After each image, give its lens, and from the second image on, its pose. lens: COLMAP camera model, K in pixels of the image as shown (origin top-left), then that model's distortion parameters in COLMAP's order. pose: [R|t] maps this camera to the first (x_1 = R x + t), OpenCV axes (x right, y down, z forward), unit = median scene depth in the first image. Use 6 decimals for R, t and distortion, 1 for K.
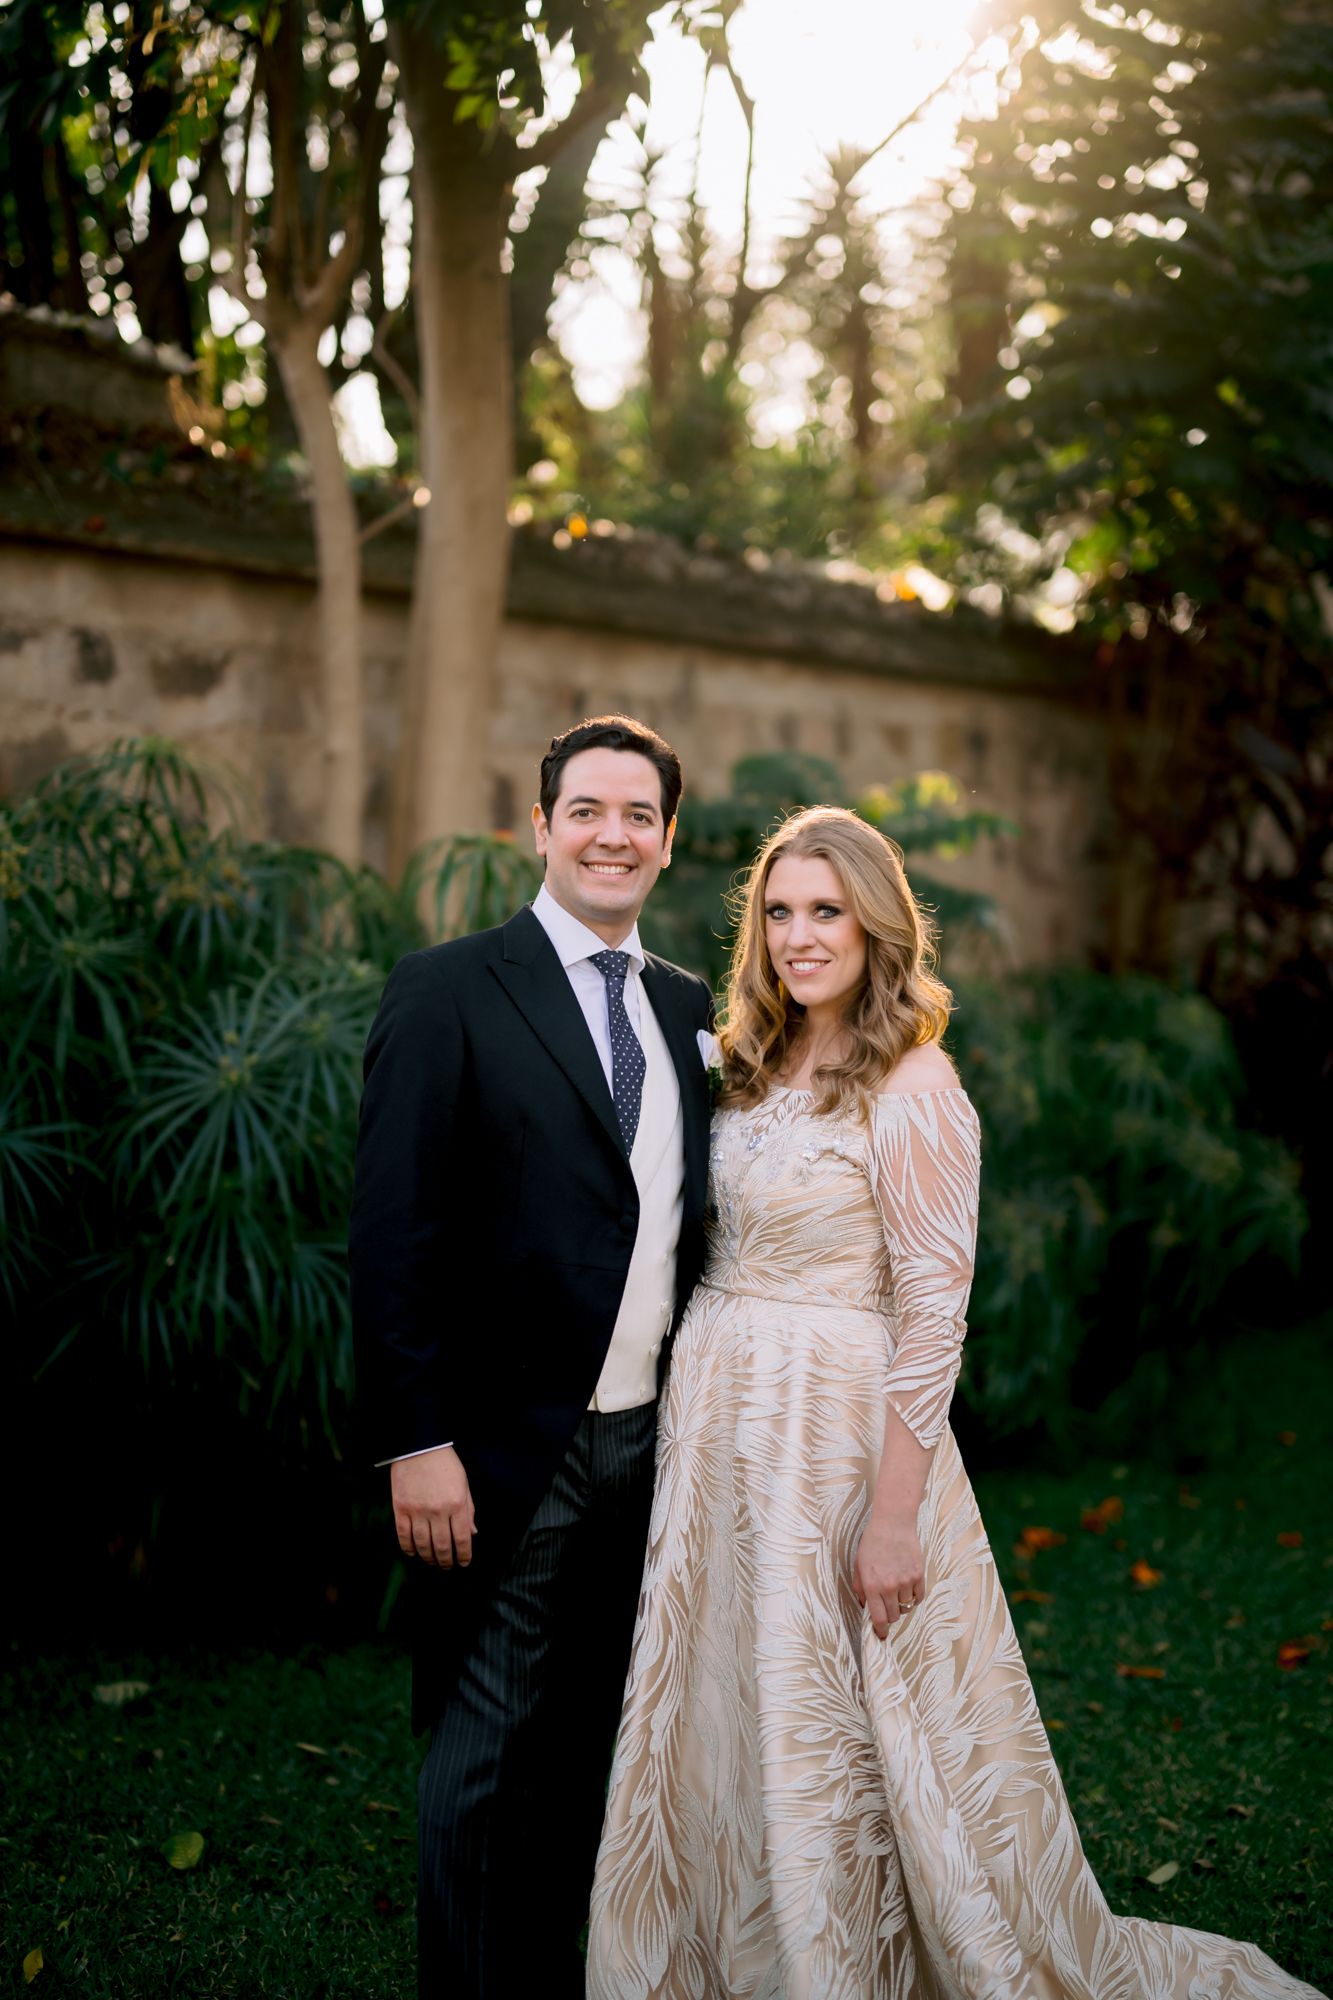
lens RADIAL K [[2980.2, 0, 662.3], [0, 2980.2, 993.2], [0, 0, 1]] dist [-0.005498, 0.022616]
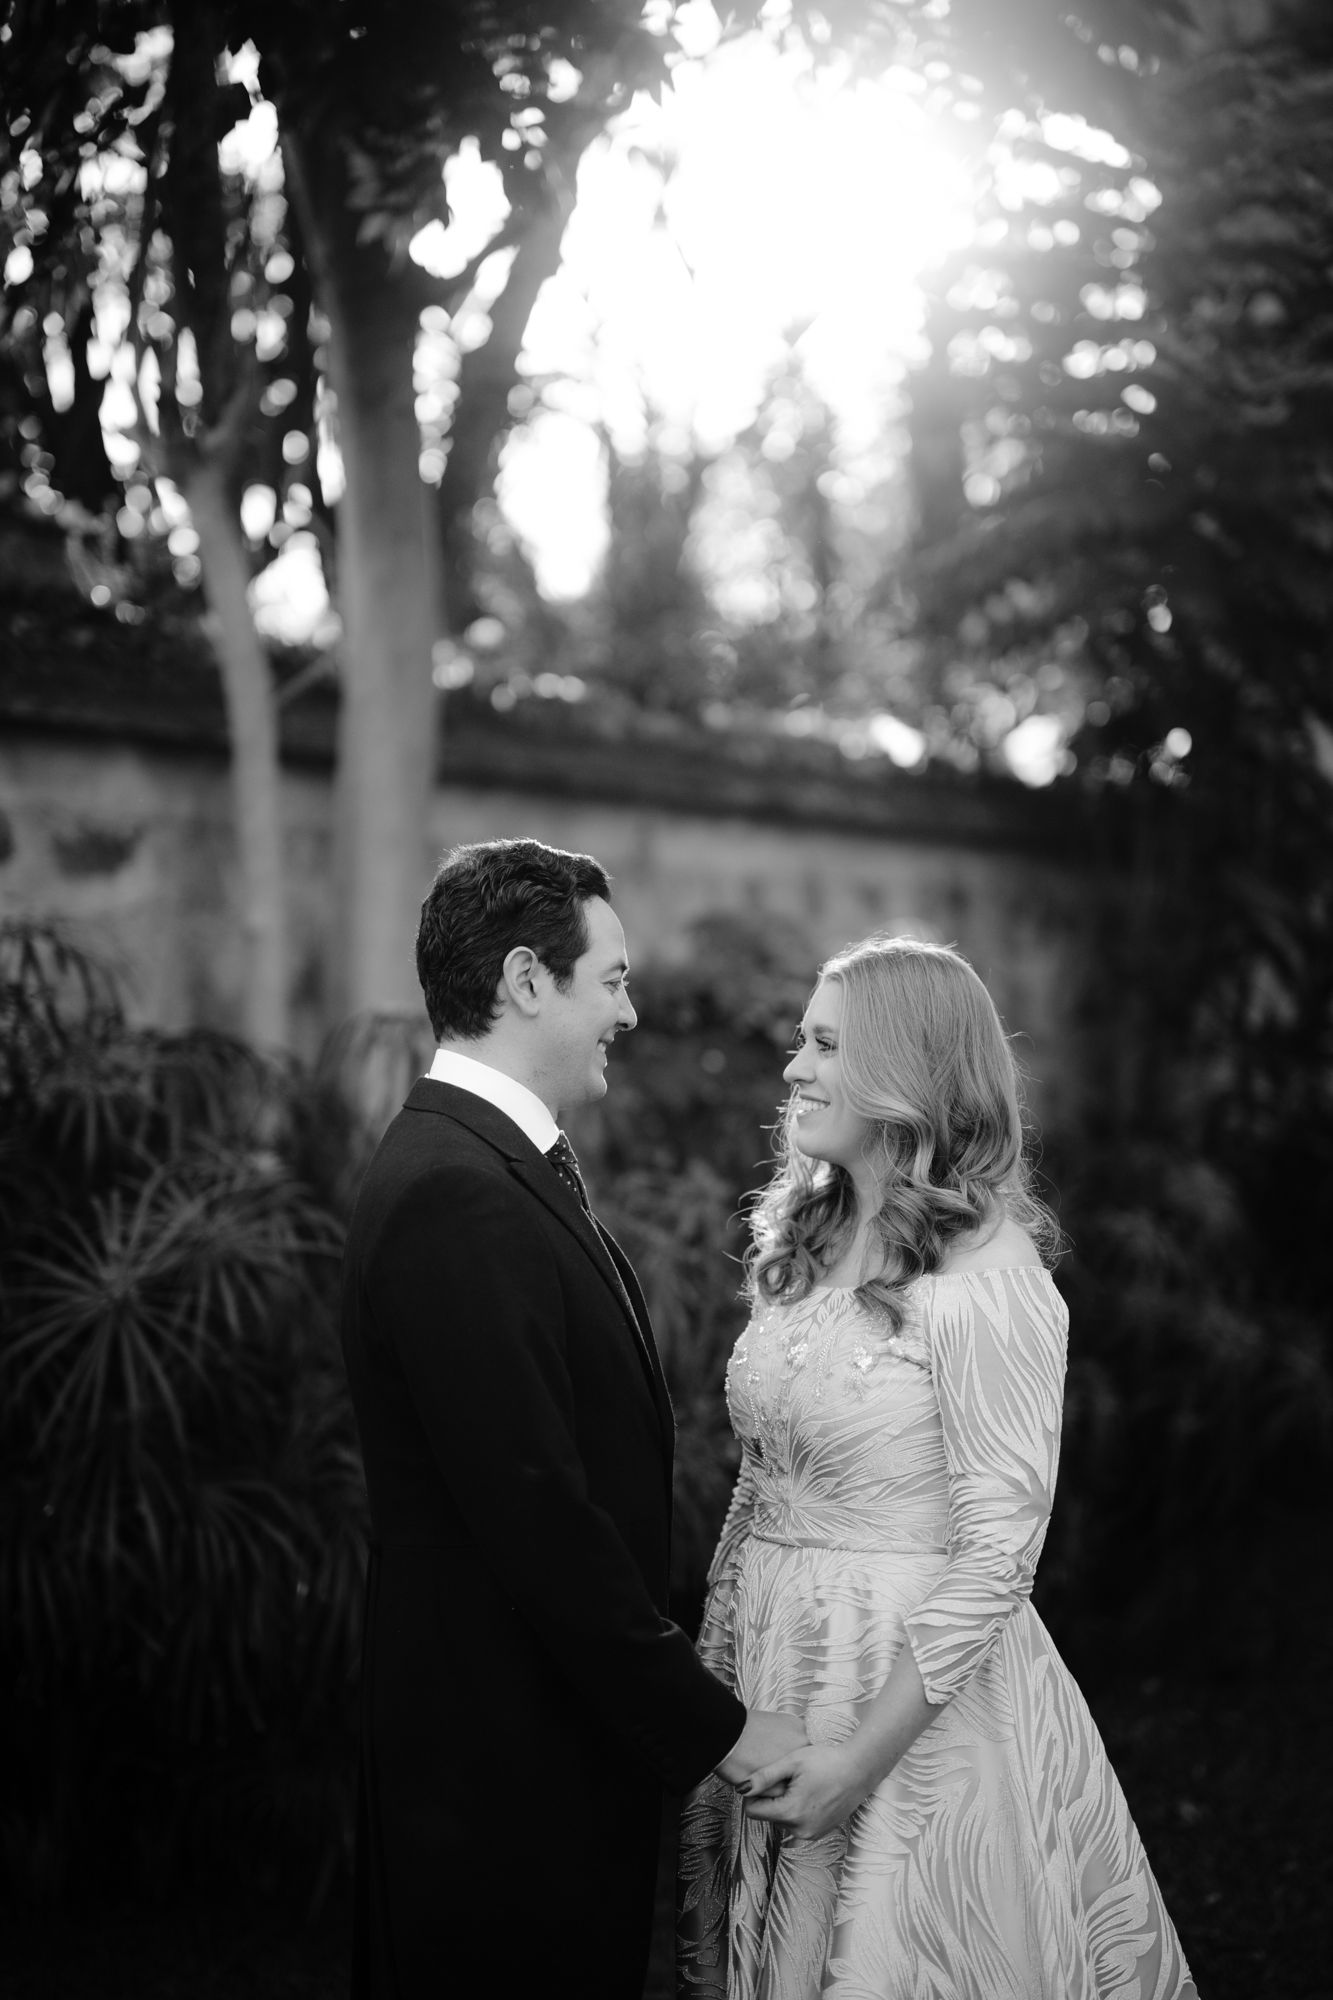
lens RADIAL K [[2895.1, 0, 668.4], [0, 2895.1, 1032.4], [0, 0, 1]] dist [0.011323, -0.042541]
pose [[0.999182, -0.040228, 0.004114, 0.010936], [0.040387, 0.997850, -0.051607, 0.001448], [-0.002029, 0.051731, 0.998659, 0.105129]]
